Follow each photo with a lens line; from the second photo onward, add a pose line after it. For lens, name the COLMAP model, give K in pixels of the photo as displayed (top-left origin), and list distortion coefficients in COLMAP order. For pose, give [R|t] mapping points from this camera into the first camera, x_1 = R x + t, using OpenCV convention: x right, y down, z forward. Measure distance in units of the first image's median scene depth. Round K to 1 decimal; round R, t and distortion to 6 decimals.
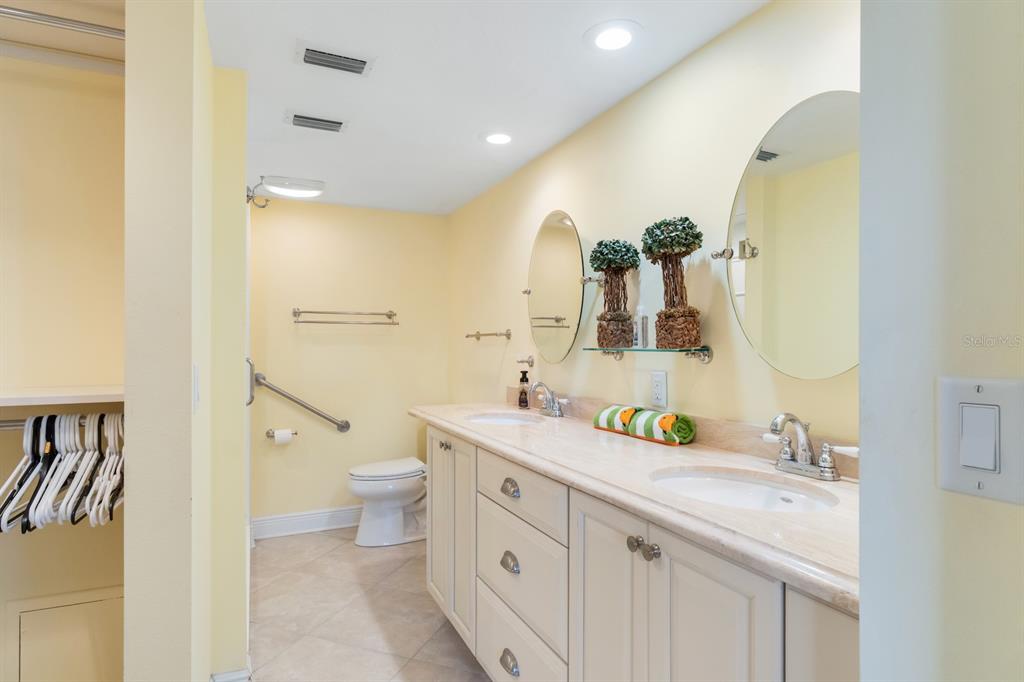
lens RADIAL K [[539.0, 0, 509.0], [0, 539.0, 347.1], [0, 0, 1]] dist [-0.003030, -0.001030]
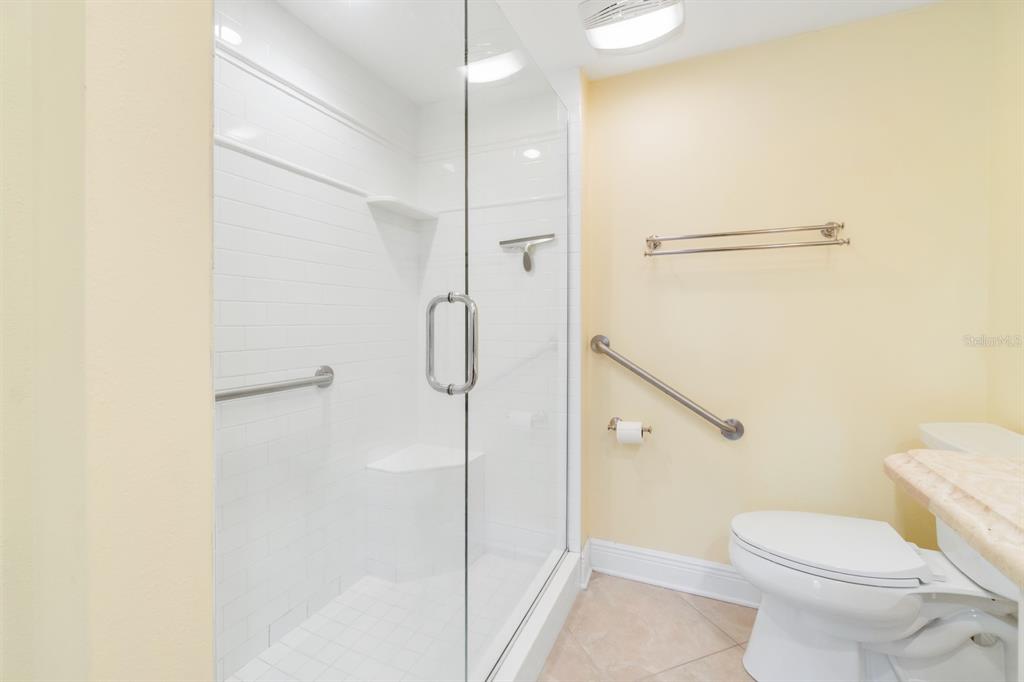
lens RADIAL K [[430.8, 0, 512.2], [0, 430.8, 333.9], [0, 0, 1]] dist [-0.008921, 0.000179]
pose [[0.657083, 0.010465, -0.753745, -0.119748], [-0.000419, 0.999909, 0.013518, 0.038296], [0.753818, -0.008567, 0.657028, 0.545781]]
